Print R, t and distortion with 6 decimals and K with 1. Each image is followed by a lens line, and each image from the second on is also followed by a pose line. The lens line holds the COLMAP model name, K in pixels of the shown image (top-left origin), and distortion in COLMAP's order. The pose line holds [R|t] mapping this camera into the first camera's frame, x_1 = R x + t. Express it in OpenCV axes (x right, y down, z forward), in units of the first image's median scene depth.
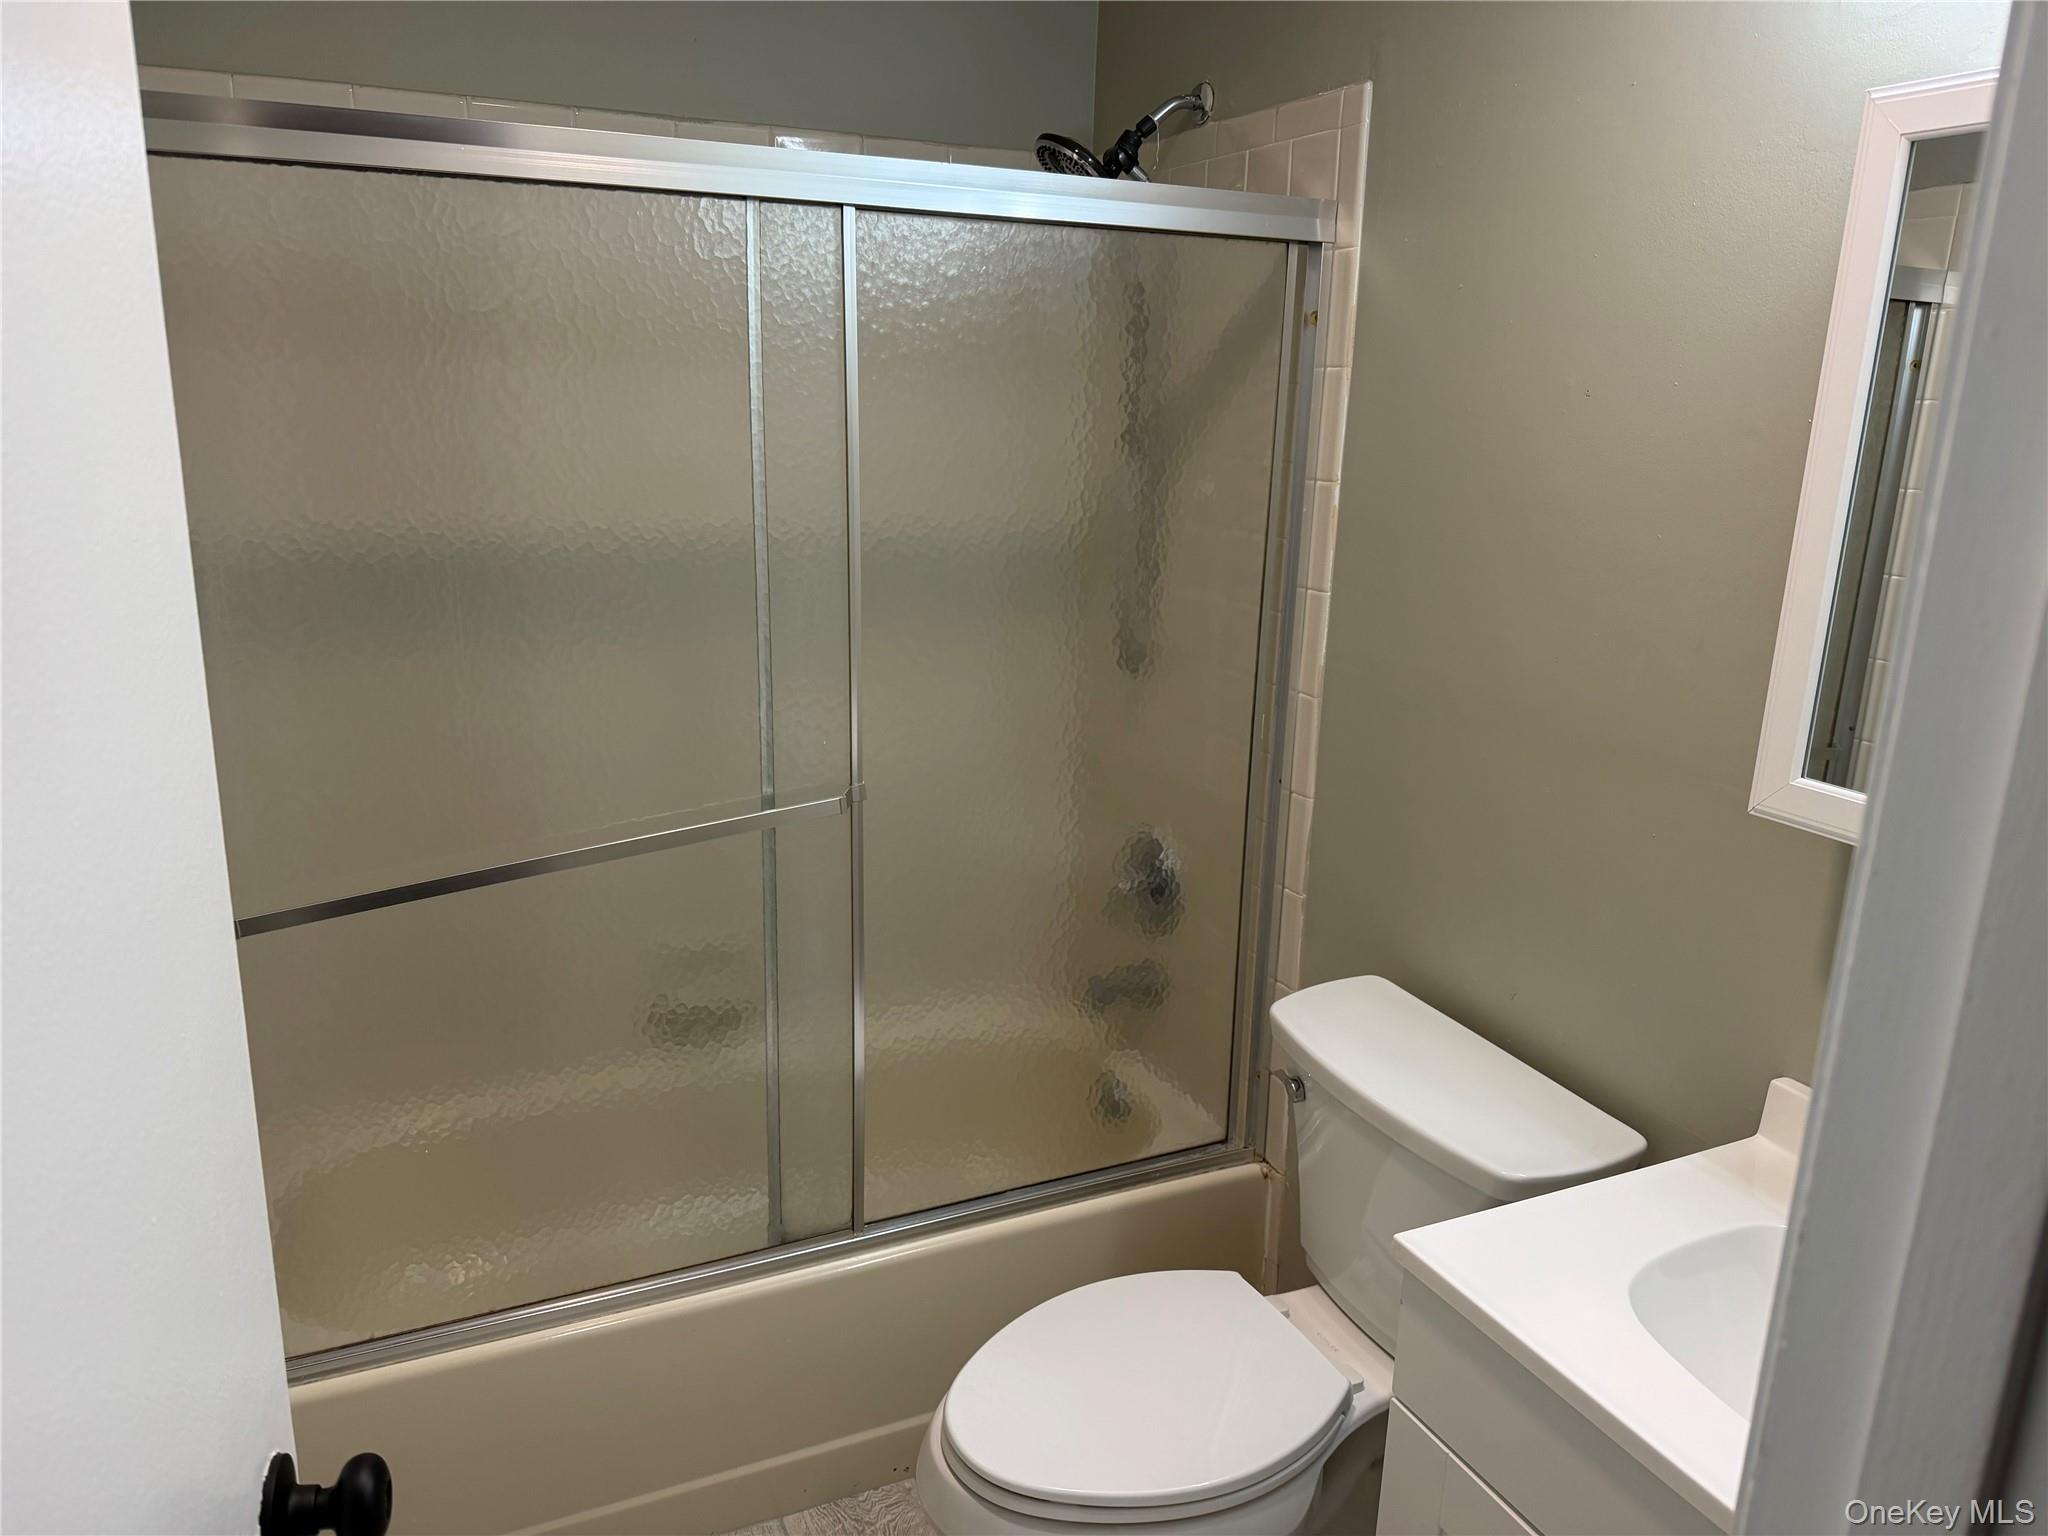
lens RADIAL K [[1475.4, 0, 1018.0], [0, 1475.4, 766.4], [0, 0, 1]] dist [0.175007, -0.411176]
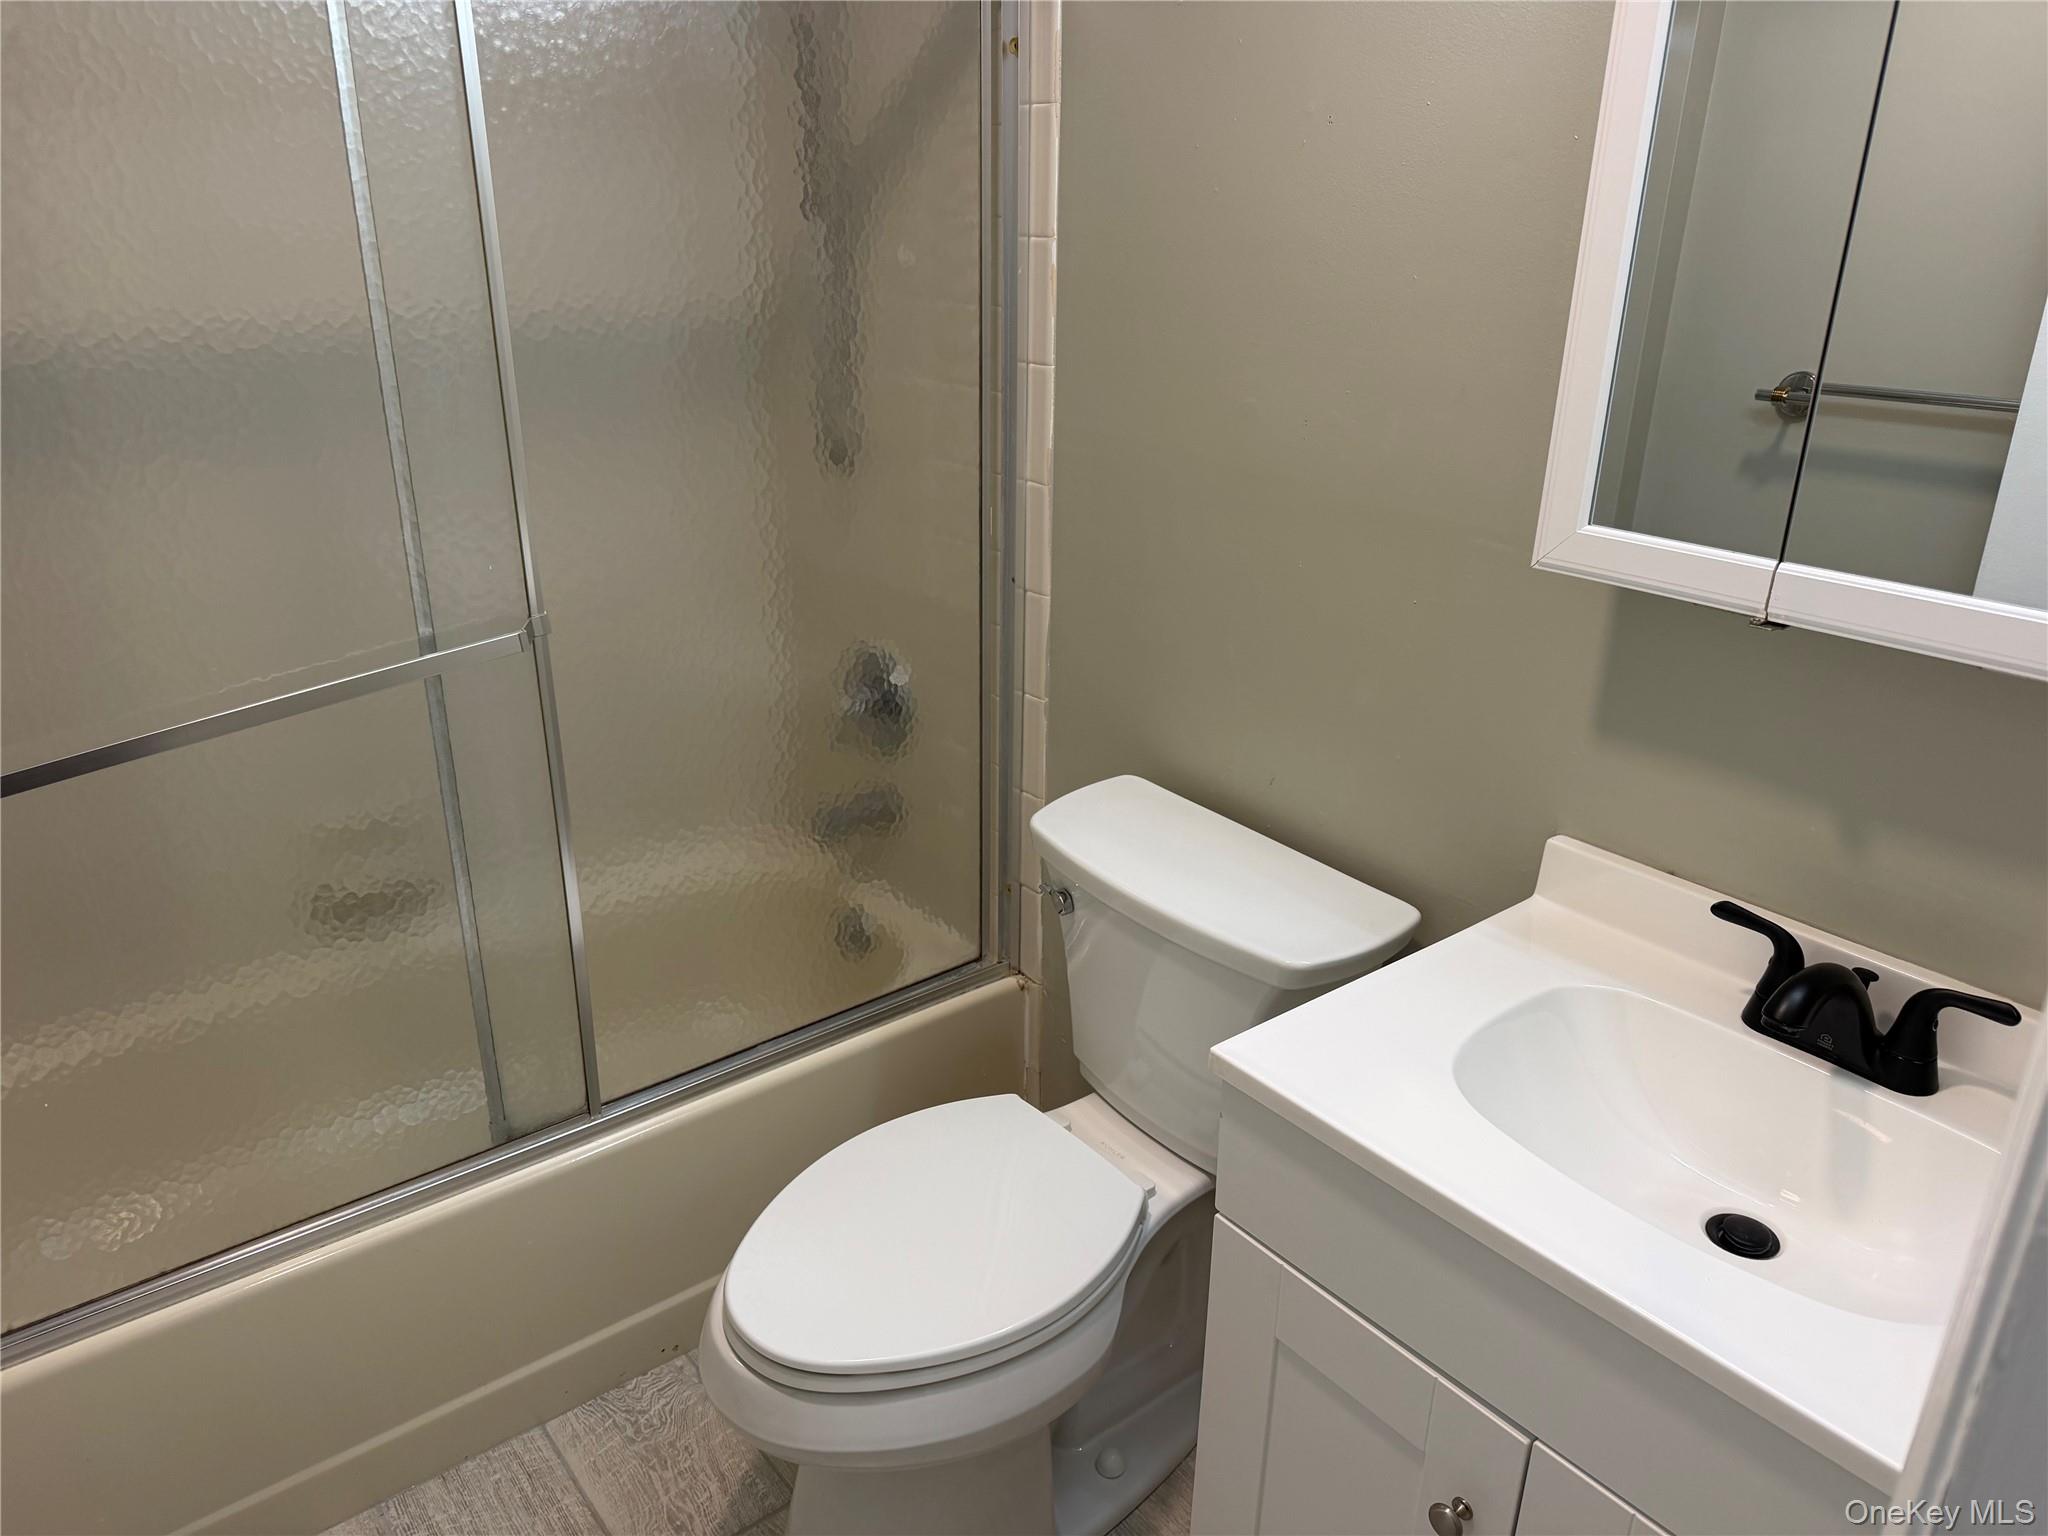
lens RADIAL K [[1461.4, 0, 1030.0], [0, 1461.4, 763.6], [0, 0, 1]] dist [0.113916, -0.204904]
pose [[0.970560, -0.100381, 0.218945, -0.027939], [0.072938, 0.988824, 0.130025, 0.006180], [-0.229550, -0.110228, 0.967035, 0.105668]]
